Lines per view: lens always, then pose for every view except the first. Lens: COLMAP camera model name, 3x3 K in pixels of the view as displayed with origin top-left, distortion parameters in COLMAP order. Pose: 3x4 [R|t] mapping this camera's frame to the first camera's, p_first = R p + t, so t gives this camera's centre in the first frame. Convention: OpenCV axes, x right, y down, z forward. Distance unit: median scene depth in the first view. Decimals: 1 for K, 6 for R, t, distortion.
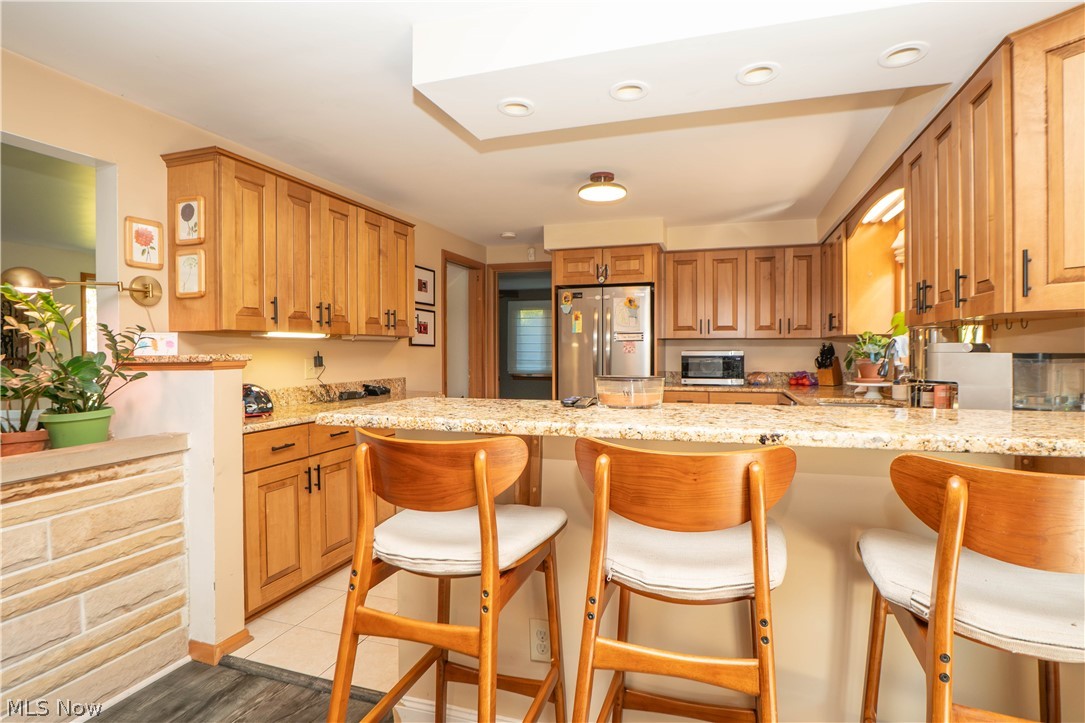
lens RADIAL K [[569.7, 0, 542.5], [0, 569.7, 361.5], [0, 0, 1]] dist [-0.032335, -0.000649]
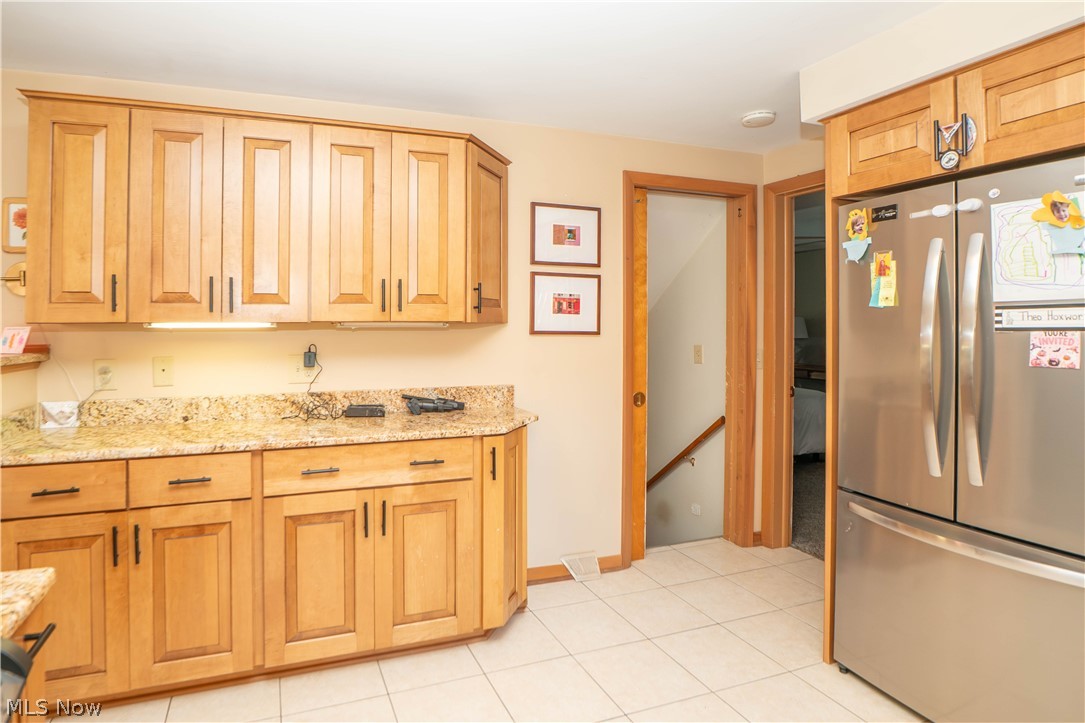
lens RADIAL K [[574.3, 0, 444.7], [0, 574.3, 318.2], [0, 0, 1]] dist [-0.012455, 0.000323]
pose [[0.580856, -0.003699, -0.813998, 0.211587], [-0.016545, 0.999729, -0.016350, -0.031679], [0.813838, 0.022964, 0.580637, 0.529344]]
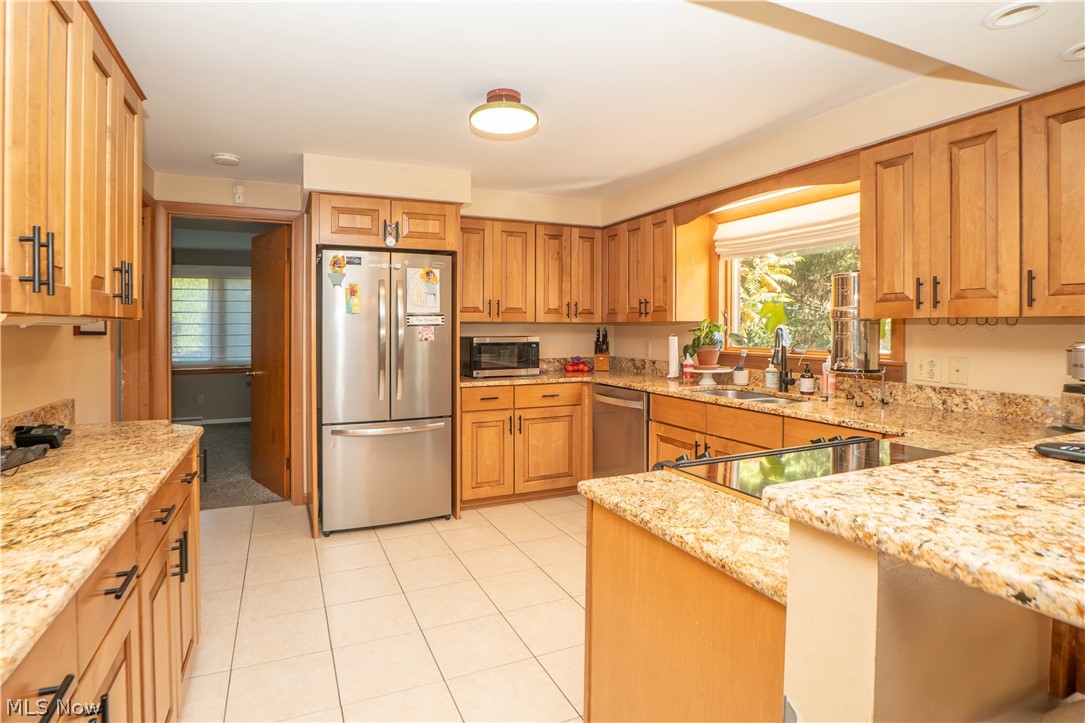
lens RADIAL K [[576.0, 0, 544.0], [0, 576.0, 331.1], [0, 0, 1]] dist [-0.027715, 0.000165]
pose [[0.741523, -0.004806, 0.670910, -0.247597], [0.012247, 0.999905, -0.006373, -0.021472], [-0.670816, 0.012942, 0.741511, 0.319365]]
